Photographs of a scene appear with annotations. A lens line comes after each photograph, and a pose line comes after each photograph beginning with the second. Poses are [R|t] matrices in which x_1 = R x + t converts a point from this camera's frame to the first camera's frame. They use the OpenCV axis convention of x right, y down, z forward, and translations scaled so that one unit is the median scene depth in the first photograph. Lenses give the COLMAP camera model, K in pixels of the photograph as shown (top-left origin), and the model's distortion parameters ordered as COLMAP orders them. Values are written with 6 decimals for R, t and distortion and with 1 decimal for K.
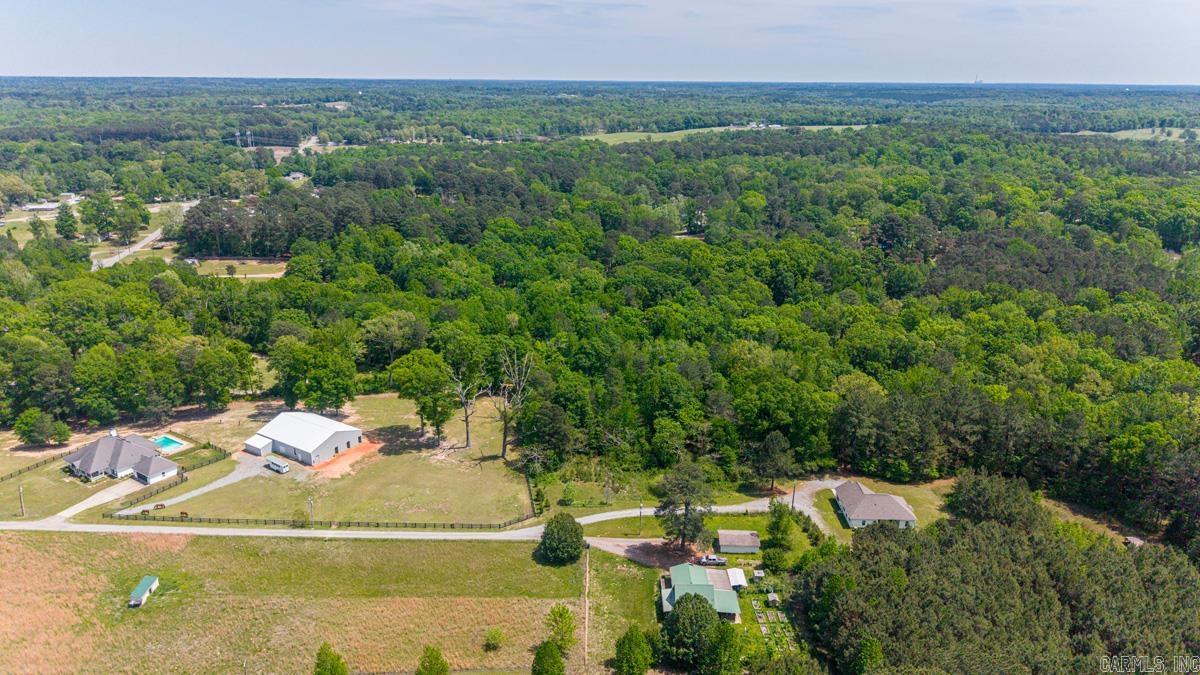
lens RADIAL K [[807.9, 0, 599.8], [0, 807.9, 324.4], [0, 0, 1]] dist [0.039670, -0.056265]
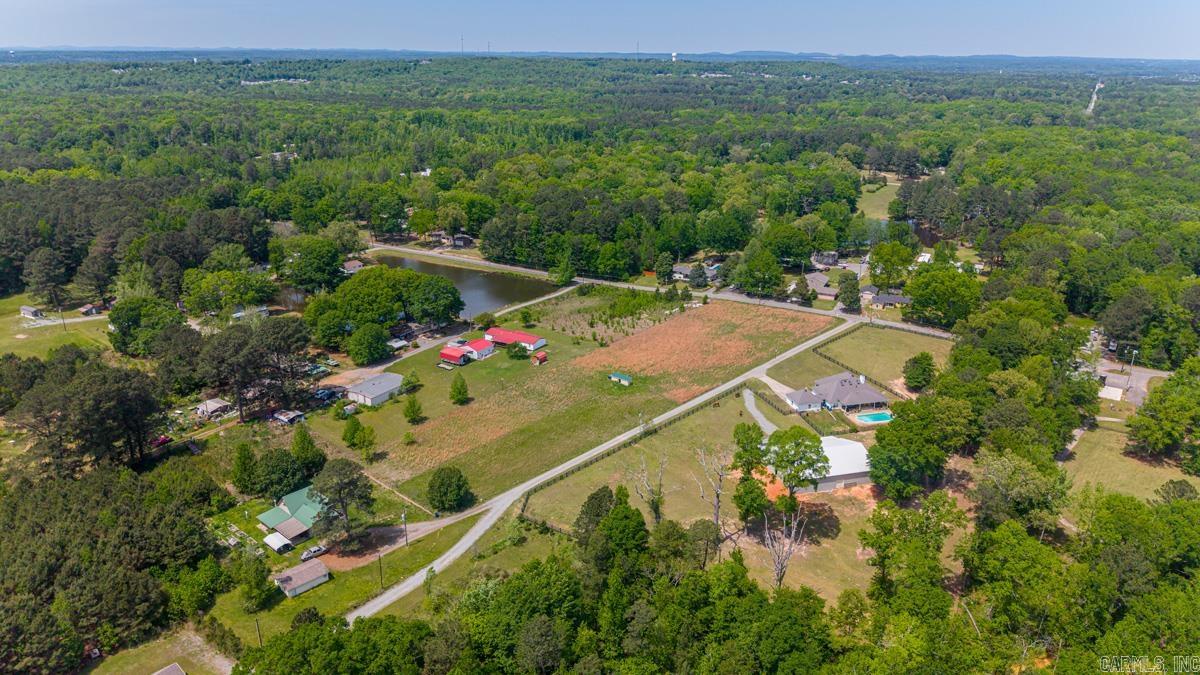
lens RADIAL K [[807.9, 0, 599.8], [0, 807.9, 324.4], [0, 0, 1]] dist [0.039670, -0.056265]
pose [[-0.662086, 0.223025, -0.715473, 0.368633], [-0.235125, 0.844672, 0.480879, -0.327830], [0.711589, 0.486609, -0.506807, 1.078709]]
